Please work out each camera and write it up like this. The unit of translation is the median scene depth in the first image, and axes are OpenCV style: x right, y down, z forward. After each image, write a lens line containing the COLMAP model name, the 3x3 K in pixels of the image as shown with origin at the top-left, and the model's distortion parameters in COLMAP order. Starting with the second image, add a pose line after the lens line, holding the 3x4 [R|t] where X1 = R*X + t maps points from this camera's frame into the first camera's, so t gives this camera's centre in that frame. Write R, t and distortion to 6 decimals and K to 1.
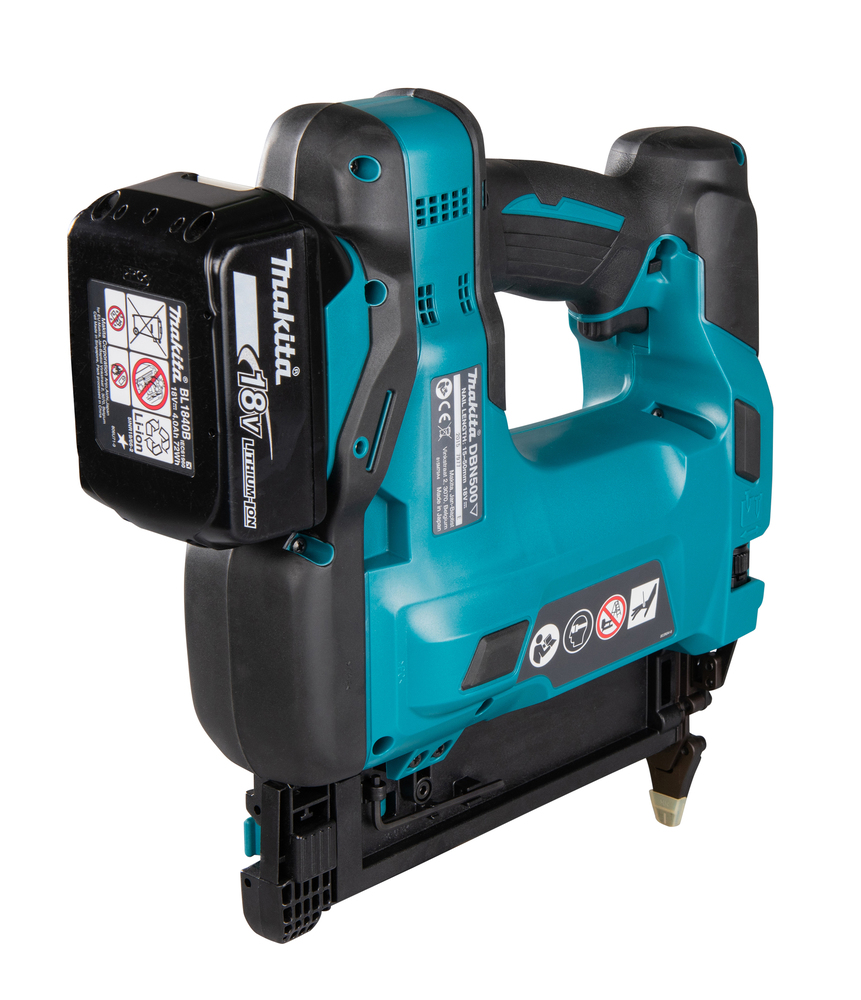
lens RADIAL K [[2904.4, 0, 430.5], [0, 2904.4, 500.0], [0, 0, 1]] dist [0.072635, -0.159241]
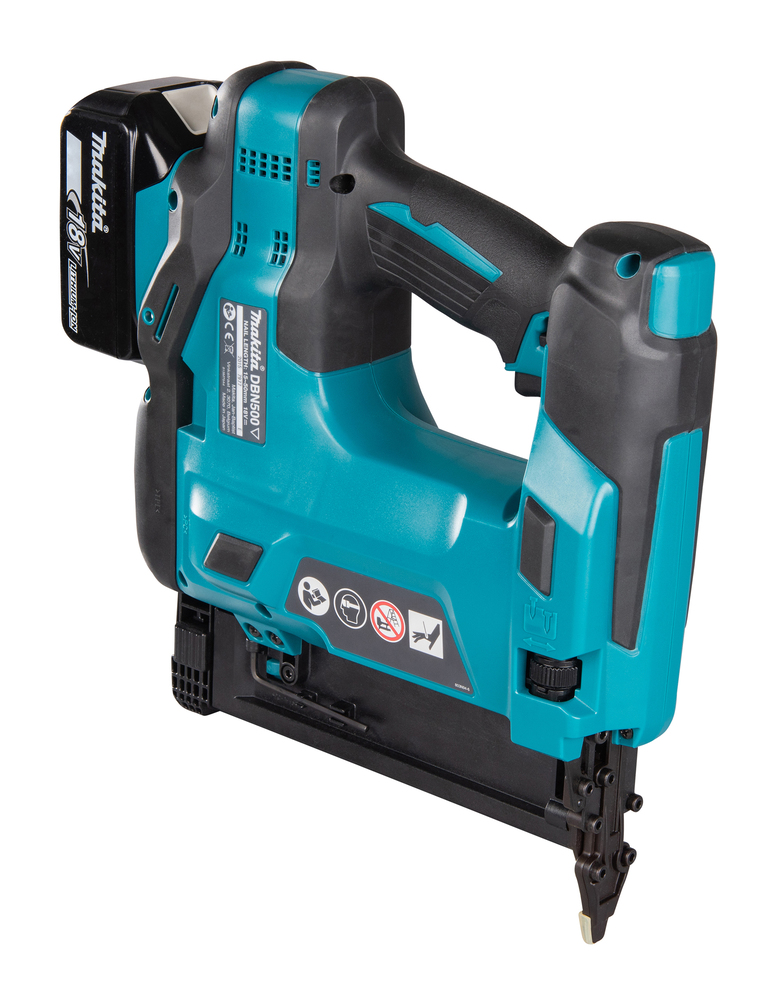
lens RADIAL K [[2565.5, 0, 386.5], [0, 2565.5, 500.0], [0, 0, 1]] dist [-0.005838, 0.497290]
pose [[0.050416, 0.342894, -0.938020, 1.004951], [-0.347391, 0.886587, 0.305422, -0.308939], [0.936364, 0.310462, 0.163816, 0.909214]]
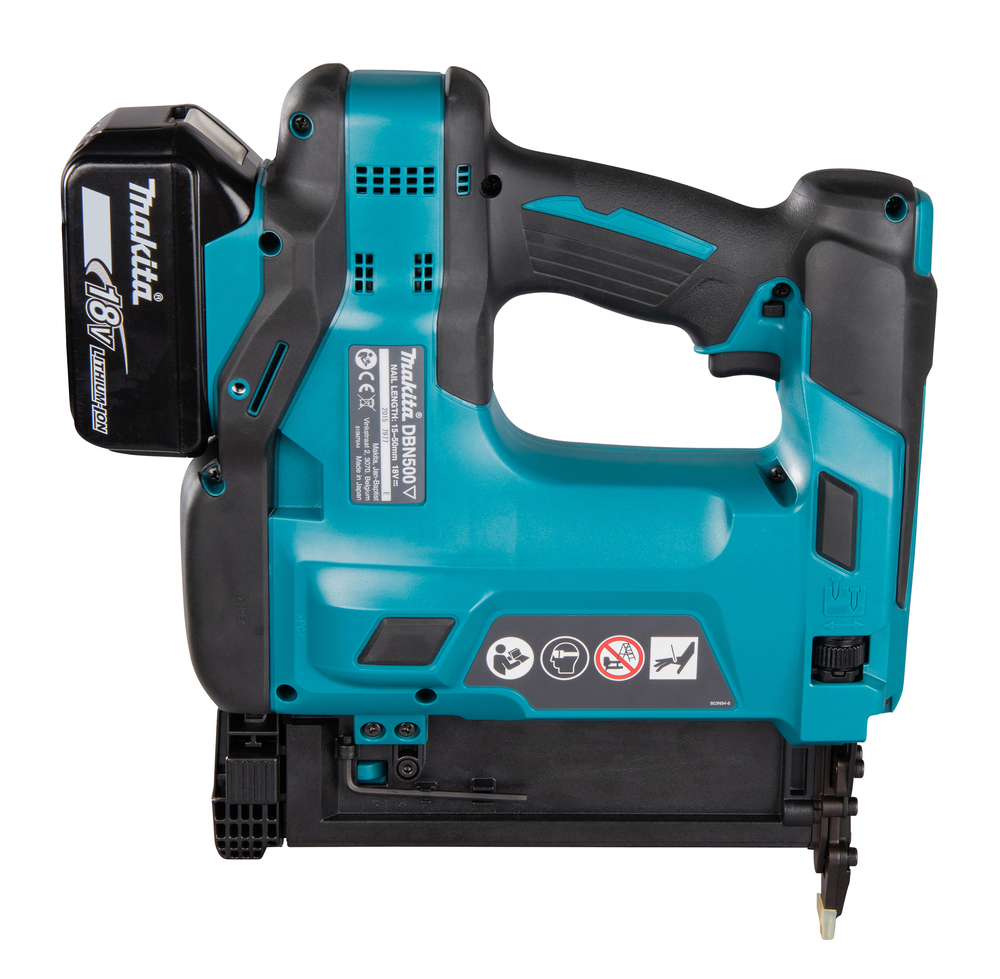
lens RADIAL K [[2949.4, 0, 500.0], [0, 2949.4, 489.5], [0, 0, 1]] dist [0.057155, 0.361726]
pose [[0.693090, 0.229176, -0.683451, 0.740215], [-0.244084, 0.966721, 0.076637, -0.083757], [0.678270, 0.113704, 0.725963, 0.295643]]
